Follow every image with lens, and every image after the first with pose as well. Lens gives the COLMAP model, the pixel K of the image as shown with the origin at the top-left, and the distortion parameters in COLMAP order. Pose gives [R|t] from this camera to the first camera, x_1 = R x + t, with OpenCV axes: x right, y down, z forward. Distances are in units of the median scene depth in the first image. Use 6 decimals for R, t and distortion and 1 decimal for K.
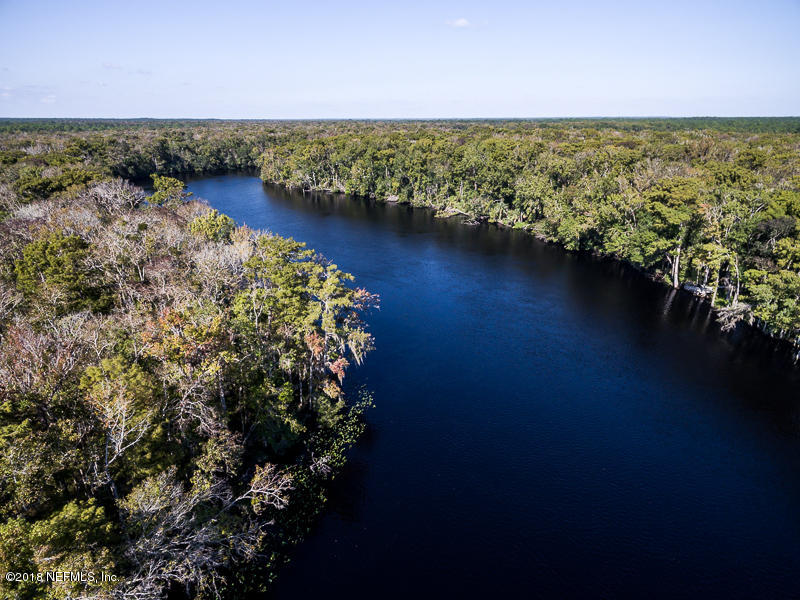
lens RADIAL K [[451.2, 0, 400.4], [0, 451.2, 301.7], [0, 0, 1]] dist [0.006294, -0.001114]
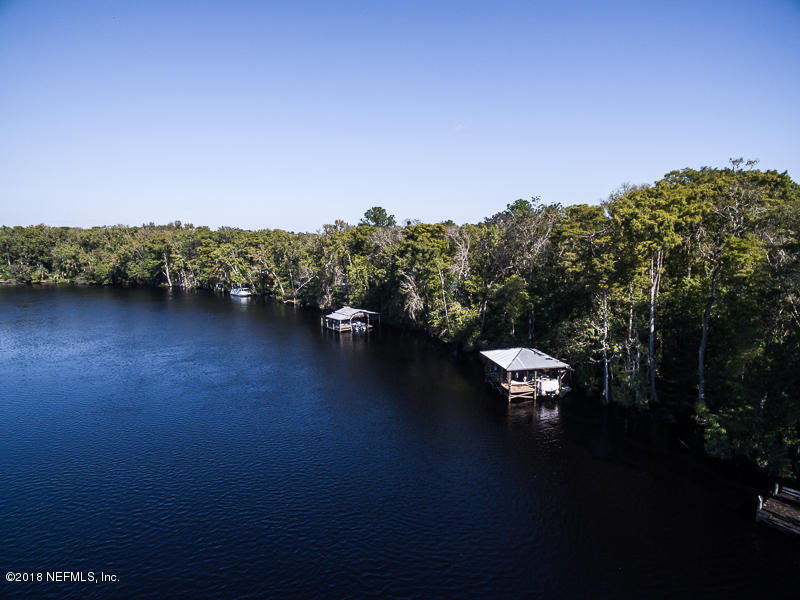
lens RADIAL K [[445.7, 0, 400.0], [0, 445.7, 300.0], [0, 0, 1]] dist [0.003322, 0.002640]
pose [[0.602567, -0.112759, 0.790062, -0.180012], [0.307415, 0.946370, -0.099393, 0.314497], [-0.736484, 0.302768, 0.604915, -0.503995]]
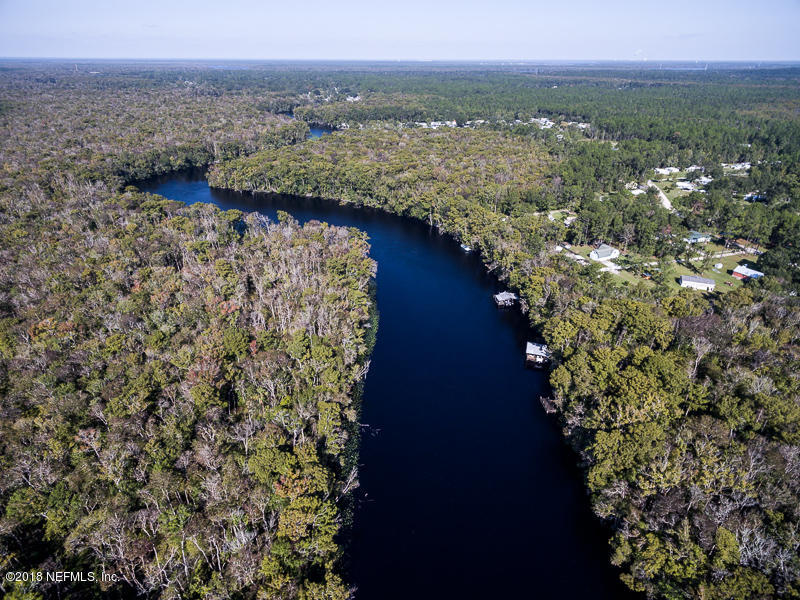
lens RADIAL K [[451.2, 0, 400.4], [0, 451.2, 301.7], [0, 0, 1]] dist [0.006294, -0.001114]
pose [[0.912472, -0.199188, 0.357378, -0.588590], [0.154270, 0.976517, 0.150381, -0.011583], [-0.378940, -0.082086, 0.921773, -1.317599]]
